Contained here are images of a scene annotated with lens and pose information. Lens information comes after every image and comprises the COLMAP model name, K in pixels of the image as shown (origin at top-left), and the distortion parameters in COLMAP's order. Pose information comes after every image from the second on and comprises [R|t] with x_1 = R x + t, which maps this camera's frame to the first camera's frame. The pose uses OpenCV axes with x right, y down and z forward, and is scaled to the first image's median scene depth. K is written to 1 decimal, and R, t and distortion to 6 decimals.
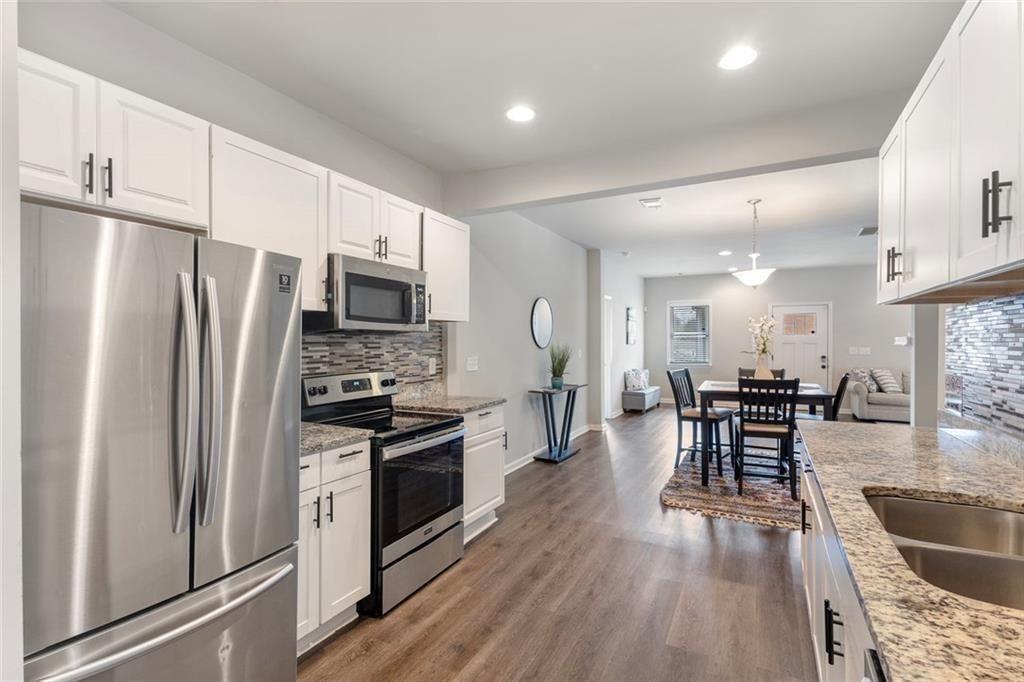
lens RADIAL K [[454.3, 0, 539.8], [0, 454.3, 339.4], [0, 0, 1]] dist [0.001442, 0.000018]
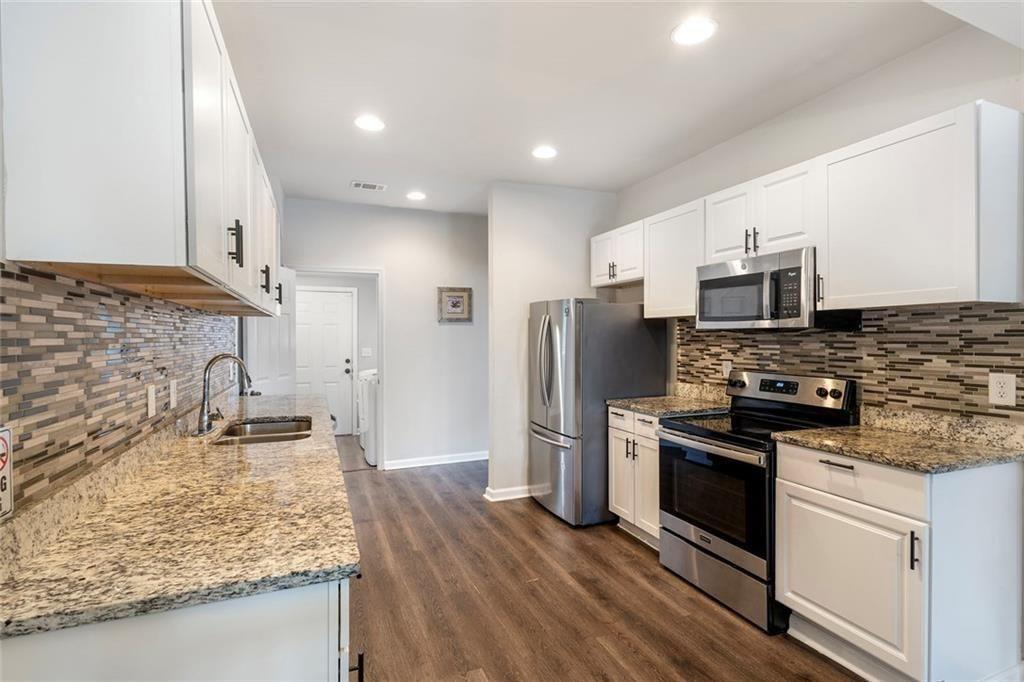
lens RADIAL K [[486.3, 0, 515.8], [0, 486.3, 338.5], [0, 0, 1]] dist [0.005301, 0.000546]
pose [[-0.654967, 0.003503, -0.755649, 0.712441], [0.004523, 0.999990, 0.000715, -0.002061], [0.755644, -0.002950, -0.654976, 1.241478]]
